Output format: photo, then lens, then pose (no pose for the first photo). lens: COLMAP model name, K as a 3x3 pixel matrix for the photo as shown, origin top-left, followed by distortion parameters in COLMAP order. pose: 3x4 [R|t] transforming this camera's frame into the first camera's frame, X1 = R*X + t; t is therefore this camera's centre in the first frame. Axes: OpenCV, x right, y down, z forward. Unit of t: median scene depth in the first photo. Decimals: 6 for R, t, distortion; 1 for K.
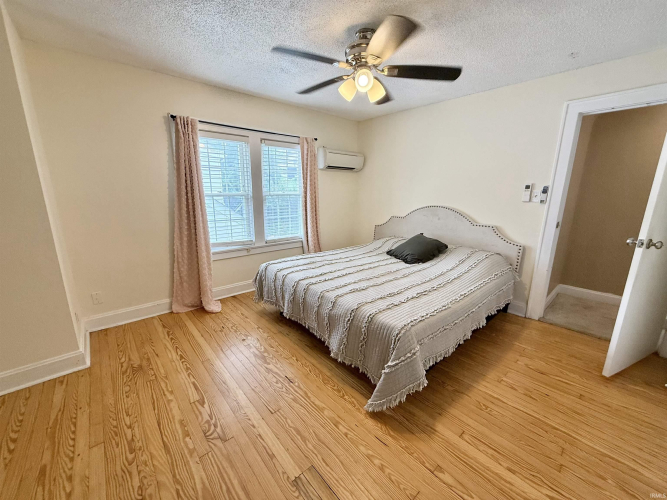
lens RADIAL K [[265.3, 0, 330.6], [0, 265.3, 249.3], [0, 0, 1]] dist [-0.000730, 0.000469]
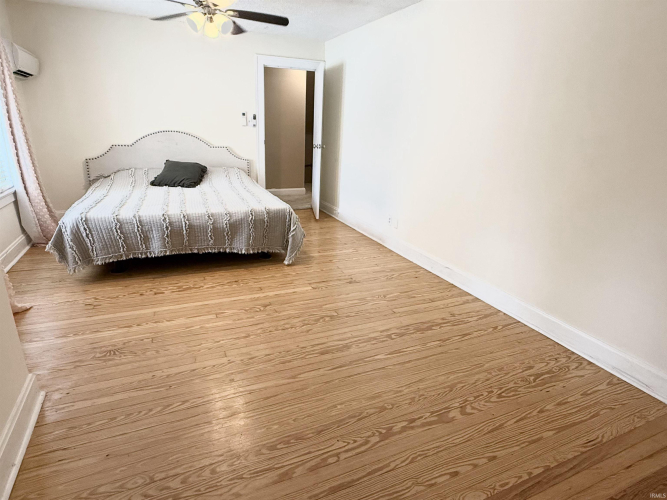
lens RADIAL K [[373.0, 0, 333.5], [0, 373.0, 250.0], [0, 0, 1]] dist [-0.003082, -0.000584]
pose [[0.287512, -0.303283, 0.908491, -0.999366], [0.173163, 0.949370, 0.262128, 0.000156], [-0.941993, 0.081952, 0.325473, 0.018410]]
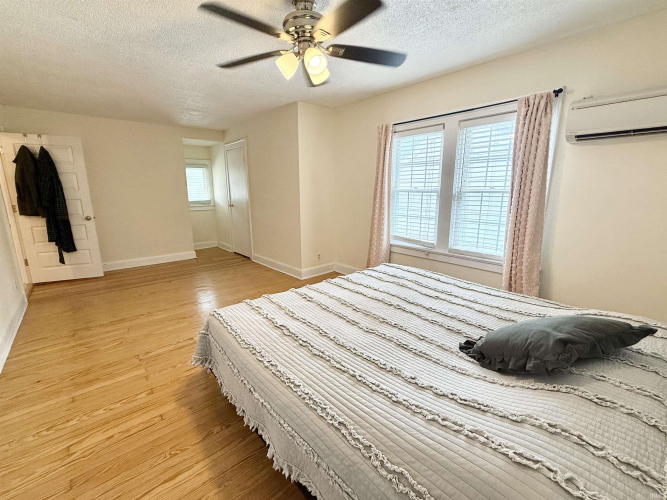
lens RADIAL K [[294.2, 0, 333.5], [0, 294.2, 250.0], [0, 0, 1]] dist [0.000269, 0.000175]
pose [[-0.005990, 0.200548, -0.979666, 0.785188], [-0.215347, 0.956438, 0.197110, -0.159731], [0.976519, 0.212149, 0.037458, 0.775343]]
